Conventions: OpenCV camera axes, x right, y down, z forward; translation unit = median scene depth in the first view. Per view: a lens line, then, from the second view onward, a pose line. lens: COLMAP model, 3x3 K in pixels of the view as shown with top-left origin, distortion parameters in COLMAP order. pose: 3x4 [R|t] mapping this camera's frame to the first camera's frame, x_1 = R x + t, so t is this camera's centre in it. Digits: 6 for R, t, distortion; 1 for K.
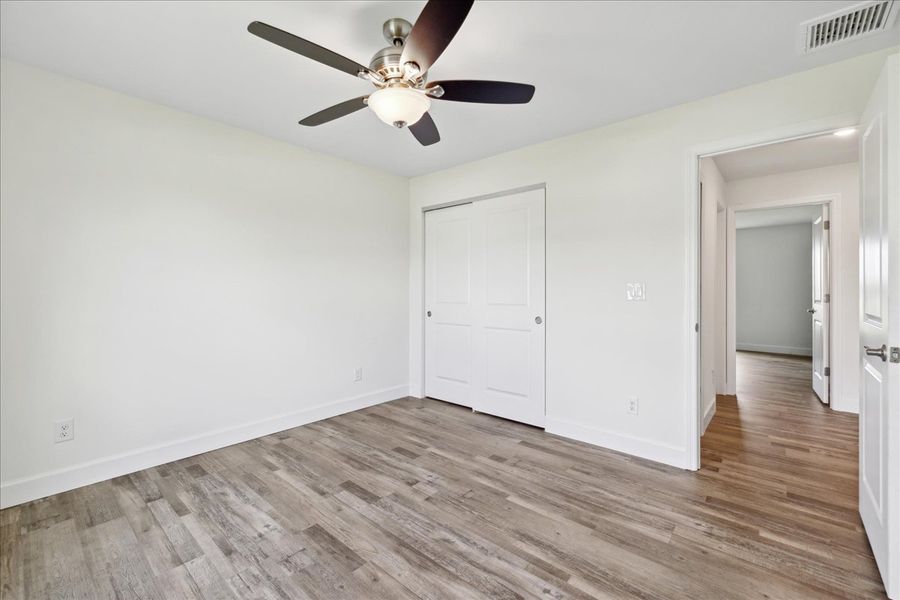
lens RADIAL K [[380.5, 0, 463.0], [0, 380.5, 282.9], [0, 0, 1]] dist [0.004374, 0.000008]
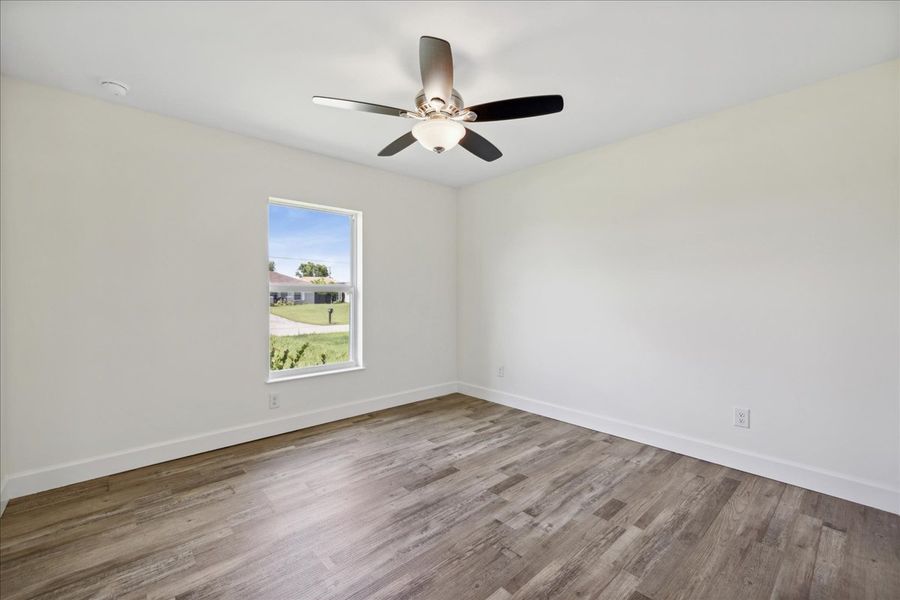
lens RADIAL K [[380.5, 0, 454.5], [0, 380.5, 303.0], [0, 0, 1]] dist [0.004374, 0.000008]
pose [[-0.120536, 0.021310, -0.992480, 0.743190], [0.019294, 0.999631, 0.019120, 0.004891], [0.992521, -0.016844, -0.120903, 0.893293]]
